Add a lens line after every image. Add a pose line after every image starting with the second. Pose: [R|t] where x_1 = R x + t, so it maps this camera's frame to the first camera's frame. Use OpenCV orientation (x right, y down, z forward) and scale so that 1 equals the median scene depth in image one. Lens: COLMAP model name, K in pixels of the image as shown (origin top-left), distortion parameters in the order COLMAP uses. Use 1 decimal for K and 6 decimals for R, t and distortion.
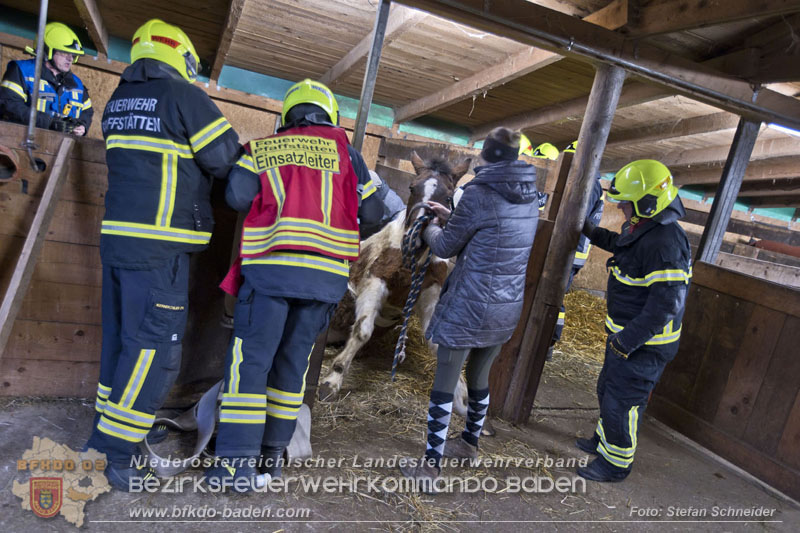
lens RADIAL K [[565.4, 0, 400.0], [0, 565.4, 266.5], [0, 0, 1]] dist [0.048248, 0.002675]
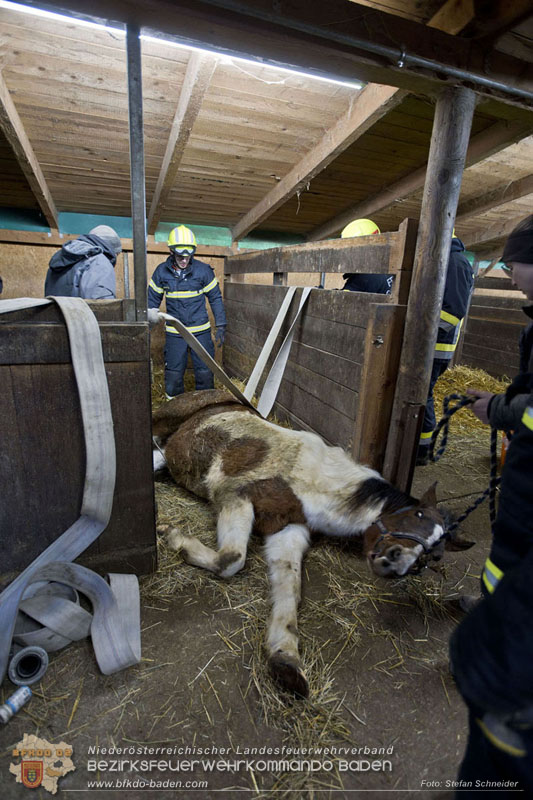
lens RADIAL K [[401.3, 0, 266.5], [0, 401.3, 400.0], [0, 0, 1]] dist [-0.030348, 0.026210]
pose [[0.986602, -0.156598, -0.045748, 0.069961], [0.160259, 0.982774, 0.092048, -0.028183], [0.030545, -0.098146, 0.994703, 0.377511]]
